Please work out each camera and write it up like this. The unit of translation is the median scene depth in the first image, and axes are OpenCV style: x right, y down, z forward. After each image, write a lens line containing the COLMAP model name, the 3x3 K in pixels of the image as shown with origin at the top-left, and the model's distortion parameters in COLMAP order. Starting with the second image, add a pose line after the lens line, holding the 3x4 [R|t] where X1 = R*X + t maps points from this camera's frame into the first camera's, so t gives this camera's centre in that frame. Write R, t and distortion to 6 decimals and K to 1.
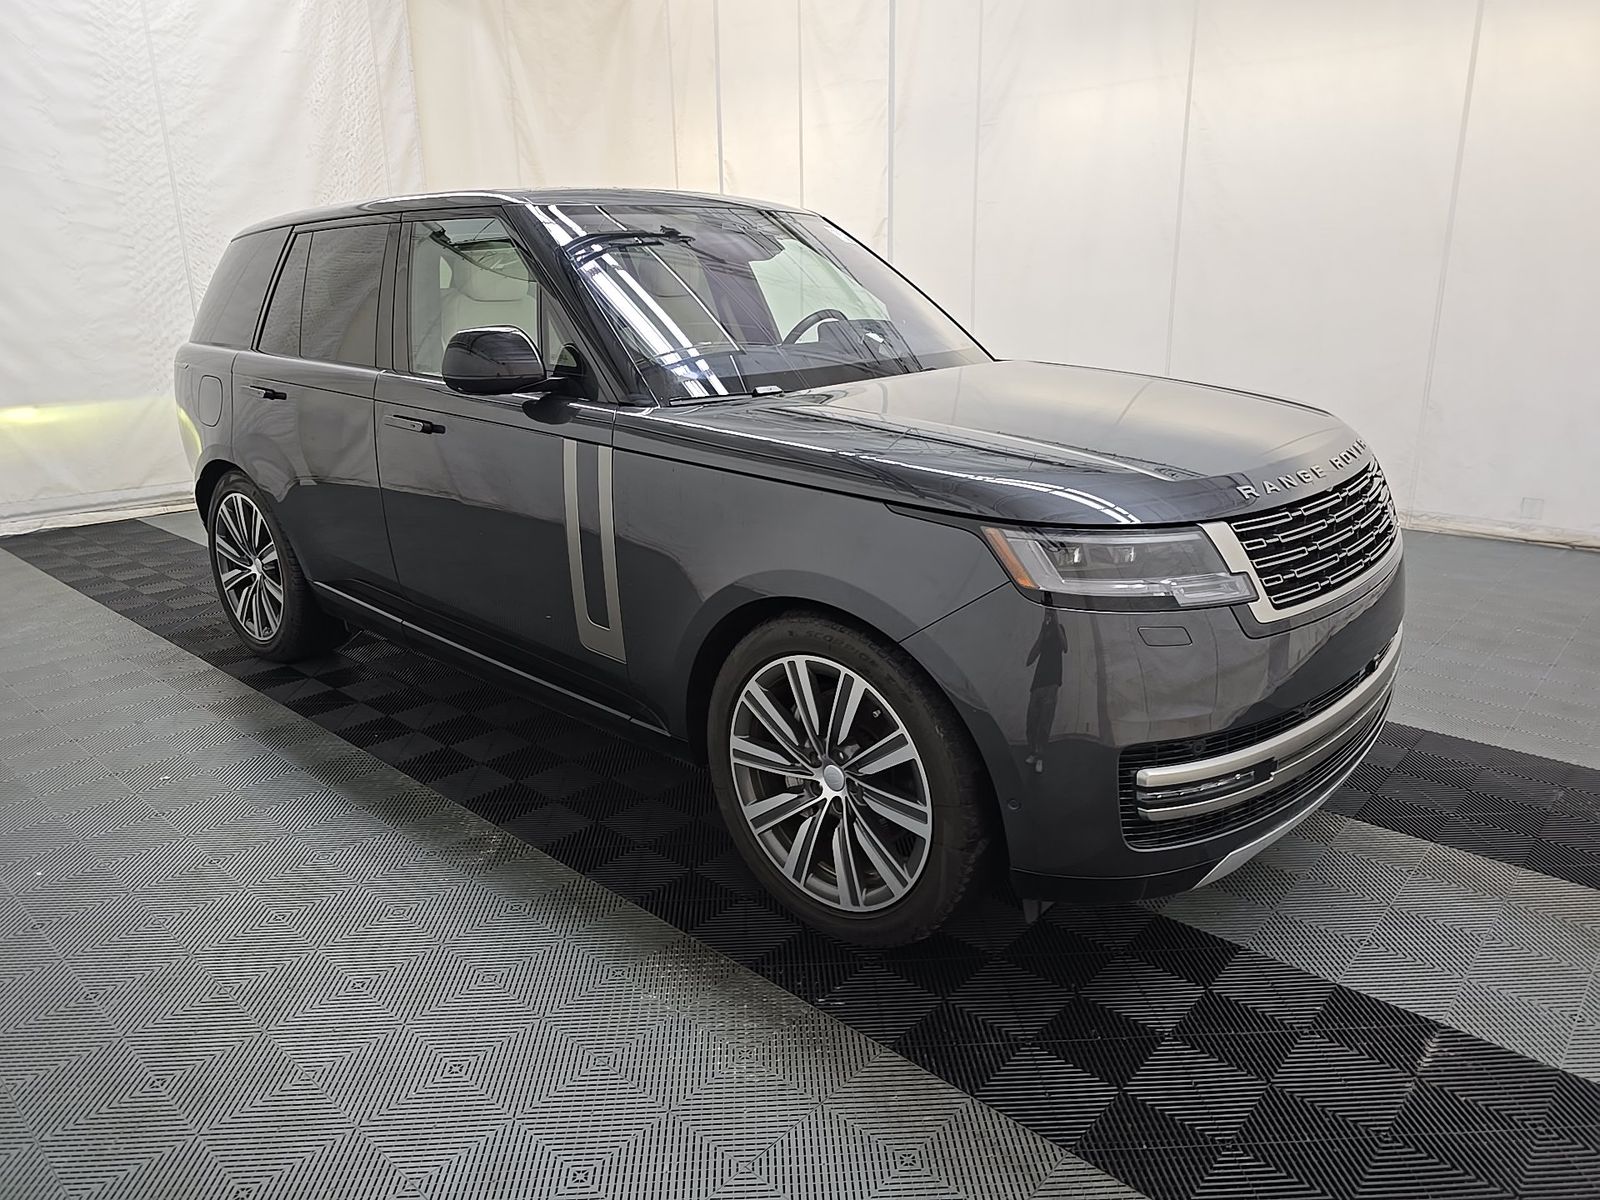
lens RADIAL K [[1067.5, 0, 804.5], [0, 1067.5, 591.7], [0, 0, 1]] dist [0.003212, -0.015219]
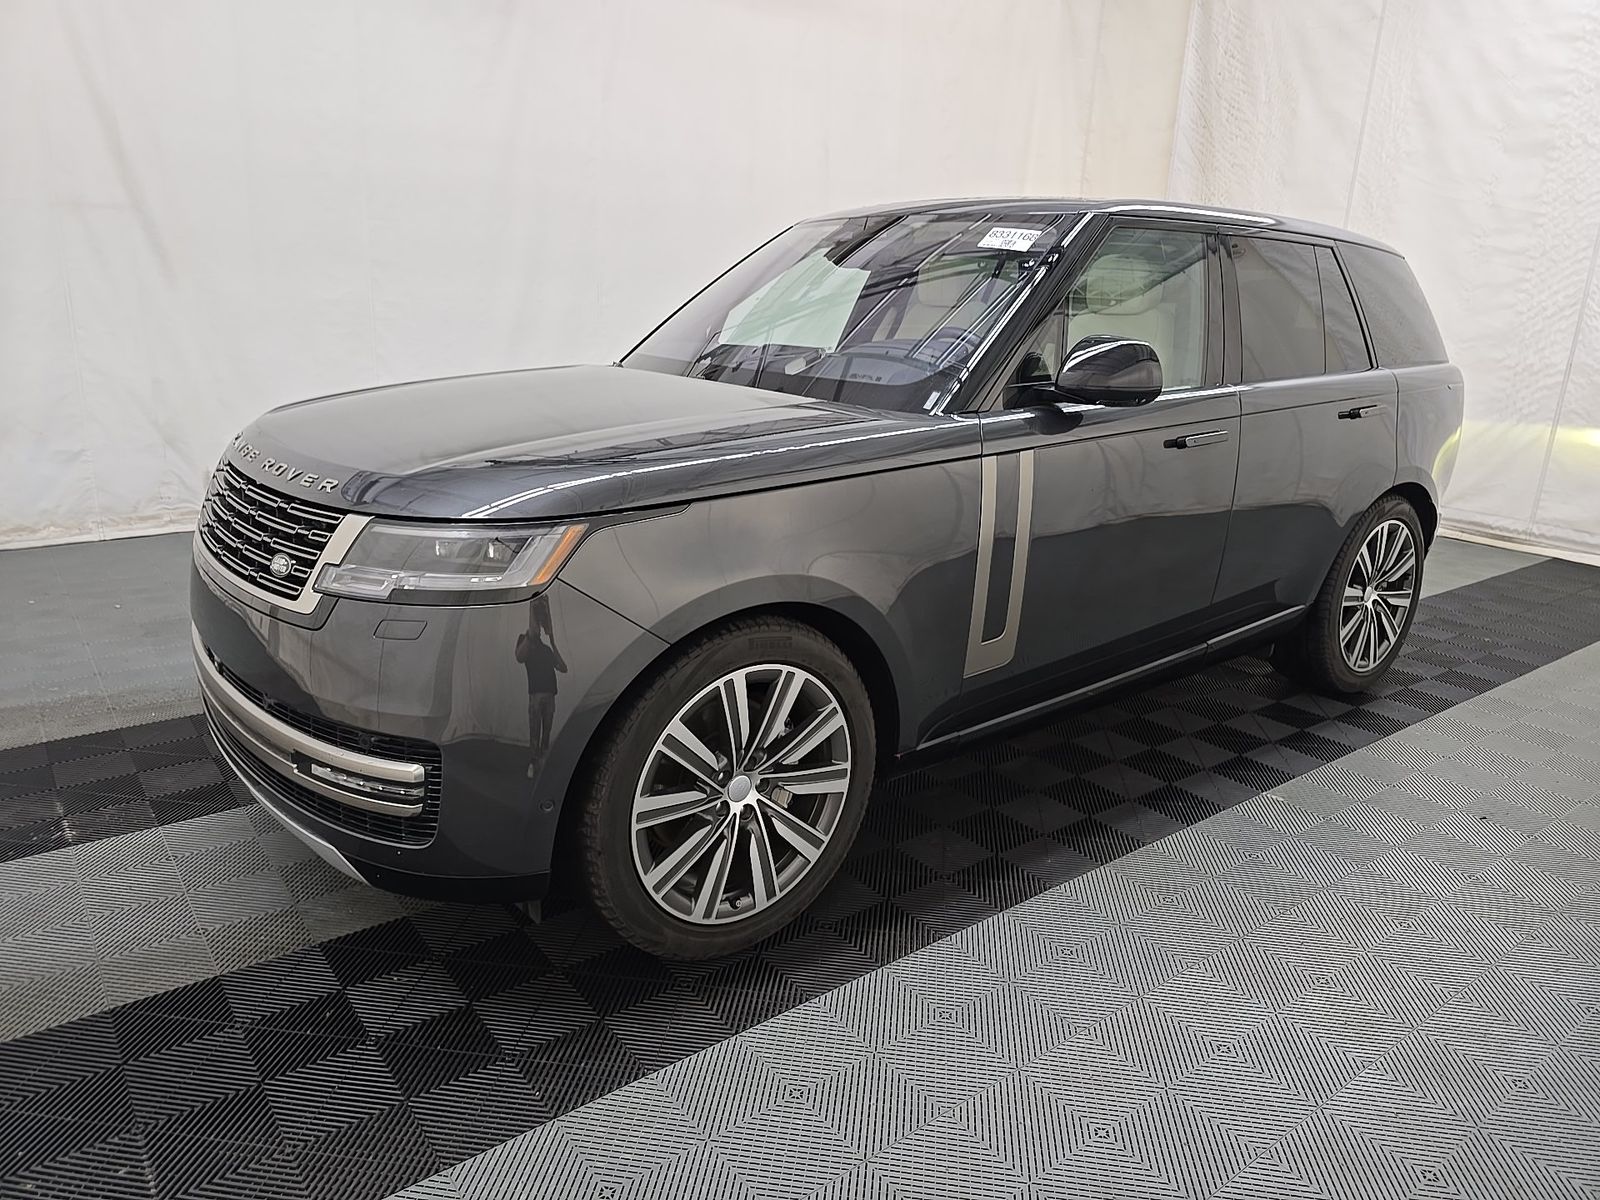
lens RADIAL K [[1067.5, 0, 804.5], [0, 1067.5, 591.7], [0, 0, 1]] dist [0.003212, -0.015219]
pose [[-0.183044, 0.268167, -0.945823, 0.481133], [-0.298860, 0.901367, 0.313401, -0.166727], [0.936578, 0.340035, -0.084845, 0.567528]]
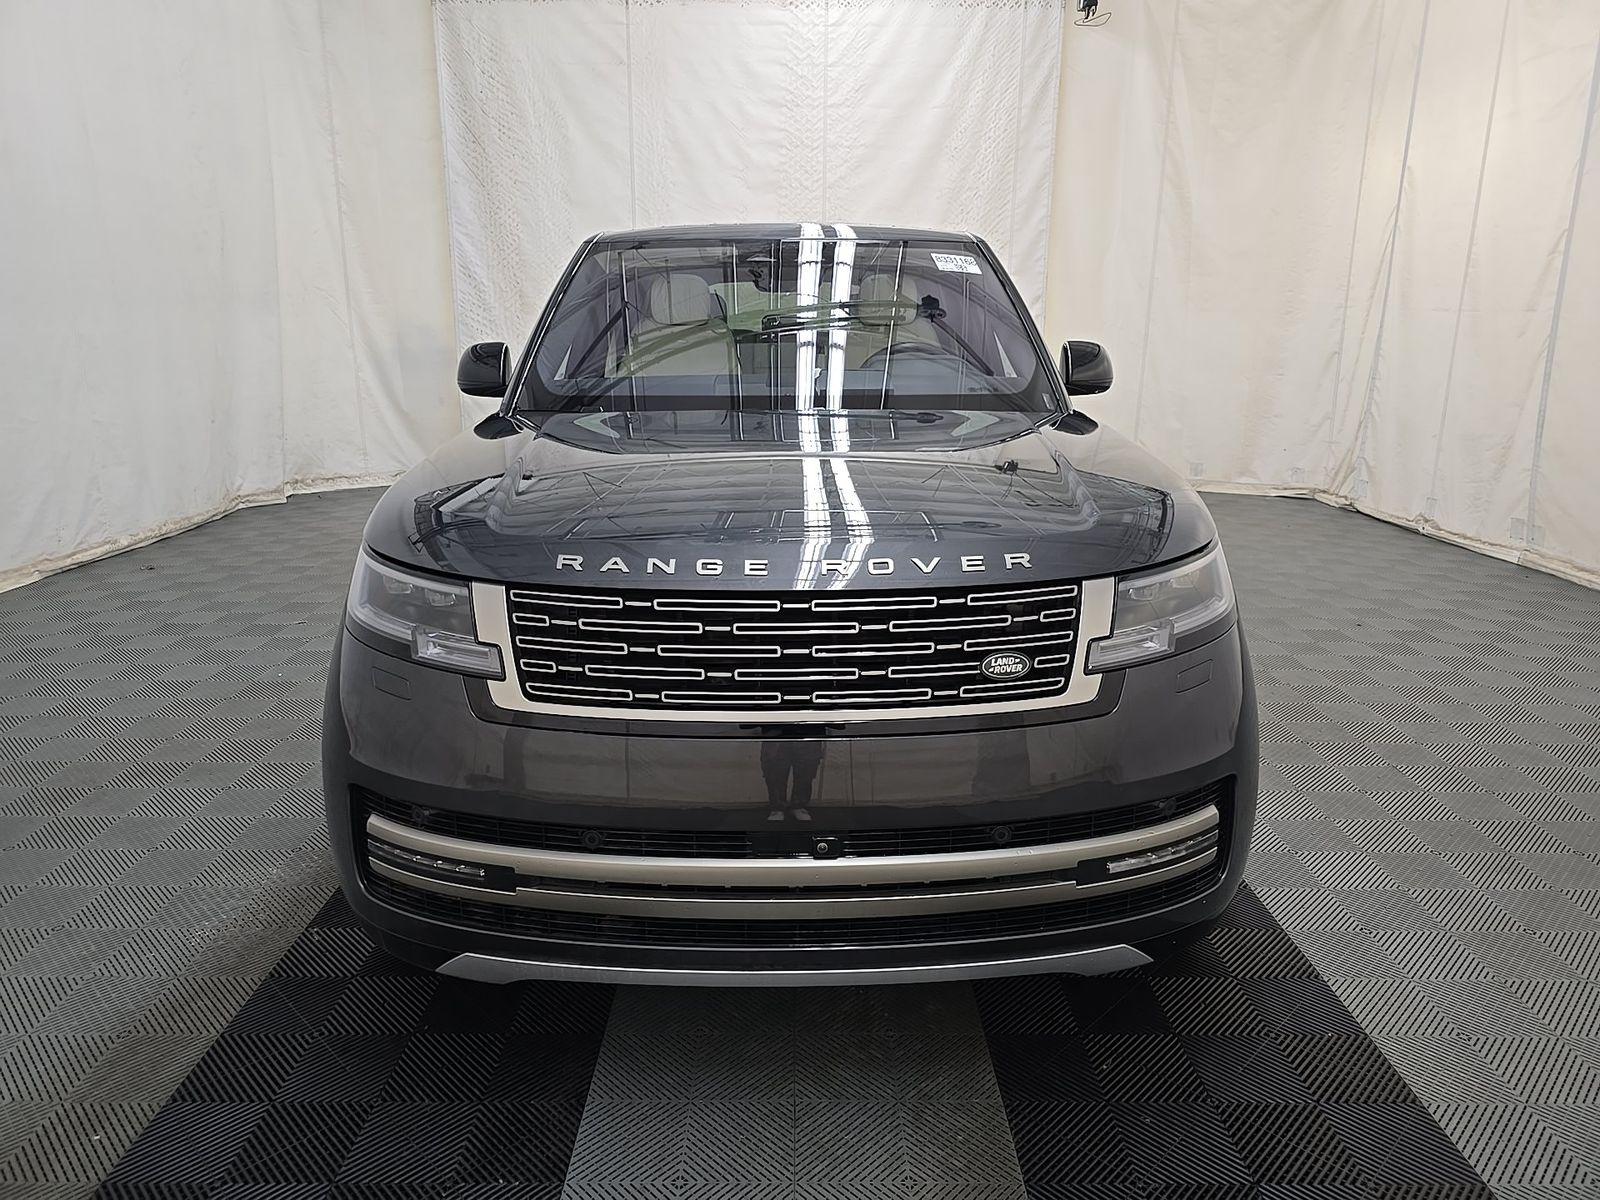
lens RADIAL K [[1060.5, 0, 781.3], [0, 1060.5, 595.9], [0, 0, 1]] dist [0.002438, -0.005653]
pose [[0.662049, 0.203291, -0.721363, 0.356133], [-0.216659, 0.973327, 0.075455, -0.052249], [0.717461, 0.106335, 0.688435, 0.168966]]
